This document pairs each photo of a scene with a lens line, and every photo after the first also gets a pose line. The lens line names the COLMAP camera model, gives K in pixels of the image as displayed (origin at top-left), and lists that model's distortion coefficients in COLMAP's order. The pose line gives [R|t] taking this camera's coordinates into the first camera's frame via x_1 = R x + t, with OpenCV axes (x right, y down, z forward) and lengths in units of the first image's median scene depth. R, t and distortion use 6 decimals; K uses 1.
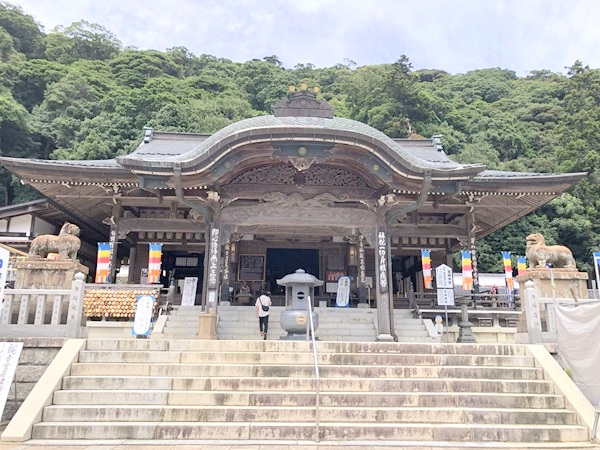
lens RADIAL K [[435.3, 0, 300.0], [0, 435.3, 225.0], [0, 0, 1]] dist [0.002098, -0.004849]
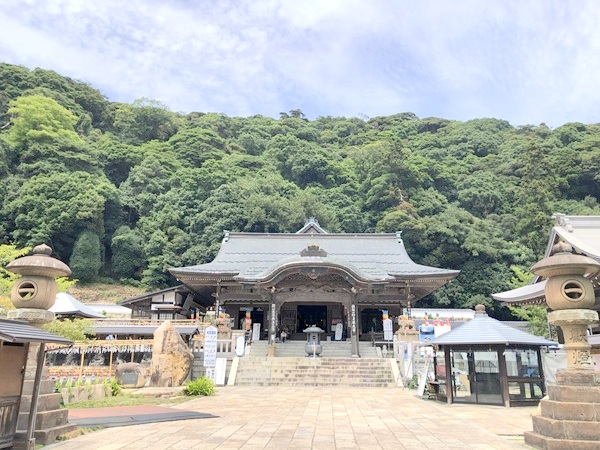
lens RADIAL K [[435.3, 0, 300.0], [0, 435.3, 225.0], [0, 0, 1]] dist [0.002098, -0.004849]
pose [[0.997858, -0.022685, -0.061365, 0.021149], [0.020115, 0.998907, -0.042181, -0.084920], [0.062255, 0.040856, 0.997224, -0.332127]]
